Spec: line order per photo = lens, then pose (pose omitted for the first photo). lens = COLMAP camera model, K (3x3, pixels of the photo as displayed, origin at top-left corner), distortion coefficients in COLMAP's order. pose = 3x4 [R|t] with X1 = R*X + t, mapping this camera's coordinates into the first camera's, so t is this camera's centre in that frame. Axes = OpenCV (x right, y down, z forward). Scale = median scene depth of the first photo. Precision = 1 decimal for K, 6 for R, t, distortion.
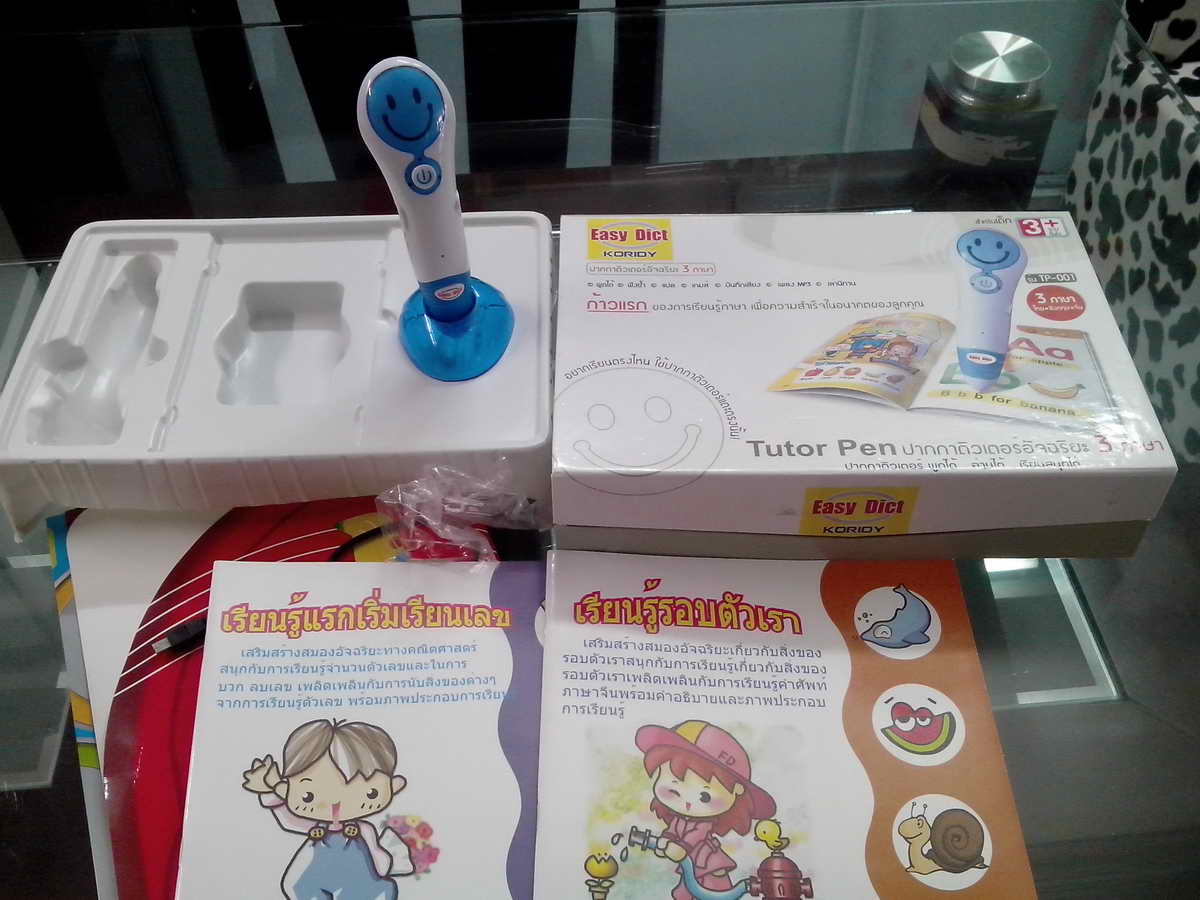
lens RADIAL K [[1206.2, 0, 599.3], [0, 1206.2, 471.3], [0, 0, 1]] dist [0.074950, -0.248273]
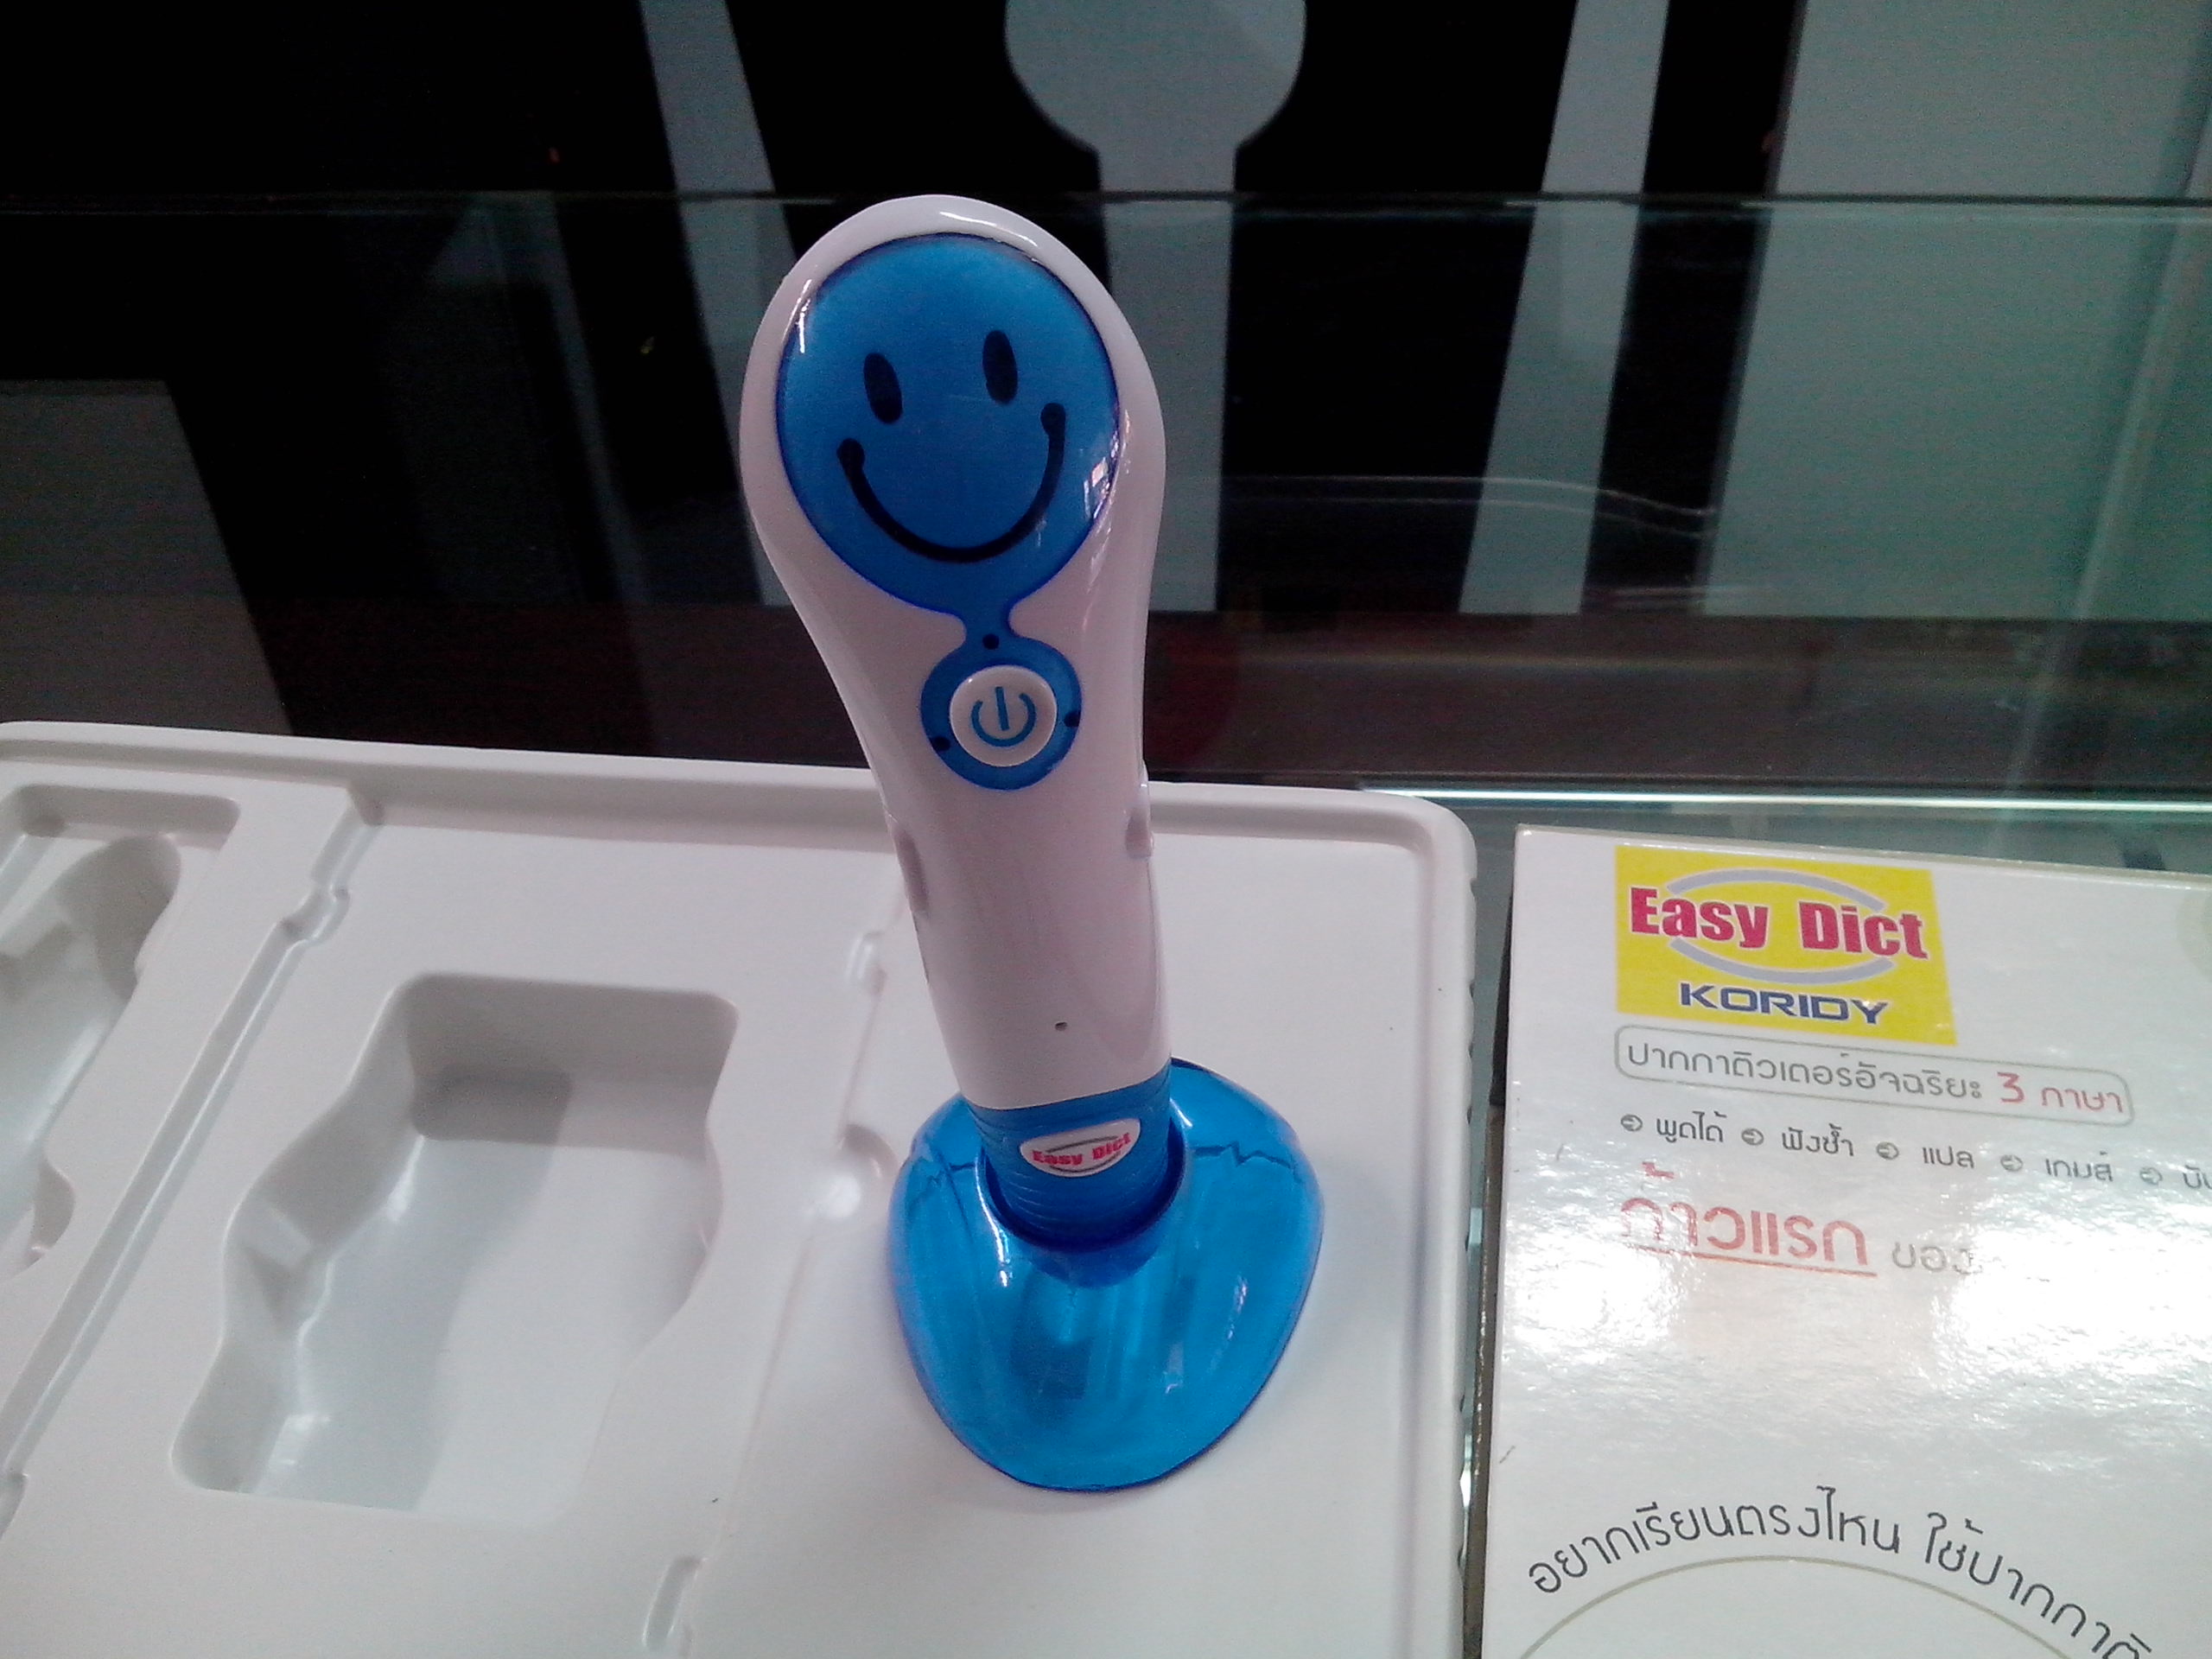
lens RADIAL K [[2223.4, 0, 1104.7], [0, 2223.4, 868.7], [0, 0, 1]] dist [0.074950, -0.248273]
pose [[0.986765, 0.081869, -0.139975, -0.057894], [-0.095656, 0.990892, -0.094774, -0.157545], [0.130941, 0.106909, 0.985609, 0.528453]]
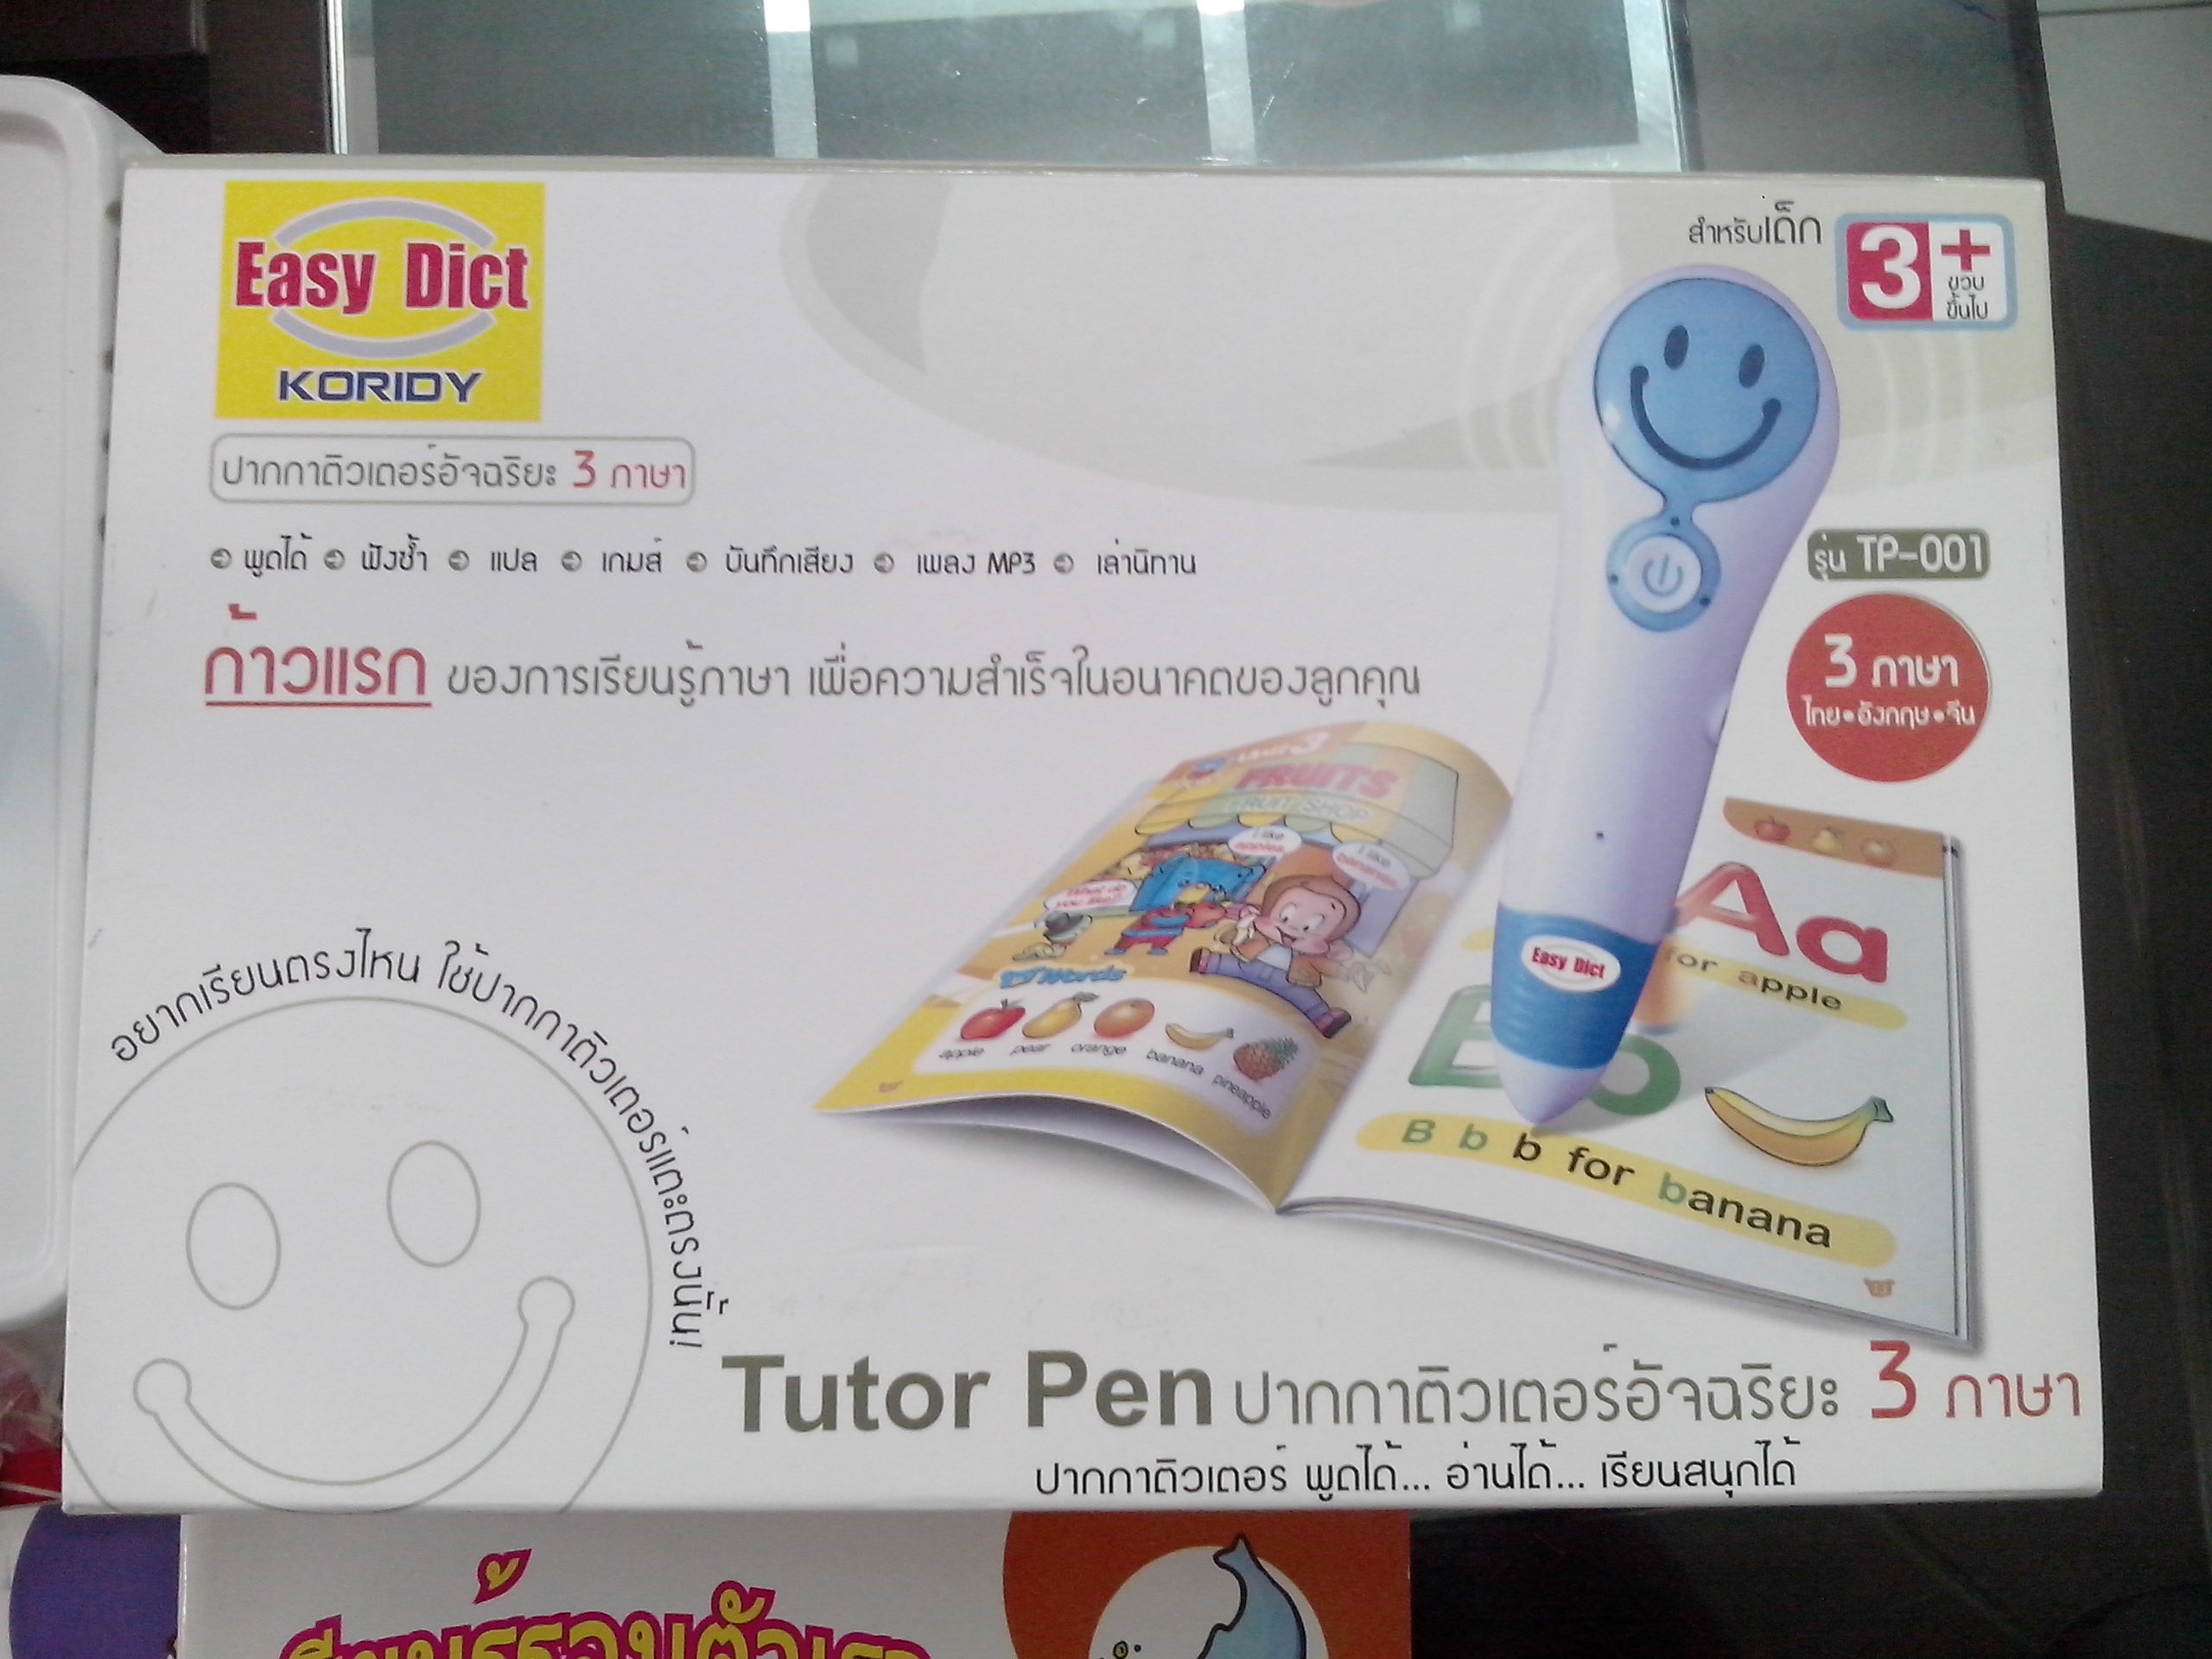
lens RADIAL K [[2217.1, 0, 1135.3], [0, 2217.1, 862.3], [0, 0, 1]] dist [0.091778, -0.315267]
pose [[0.999452, 0.003191, 0.032954, 0.187119], [-0.021909, 0.809988, 0.586037, -0.410244], [-0.024822, -0.586438, 0.809614, 0.567712]]
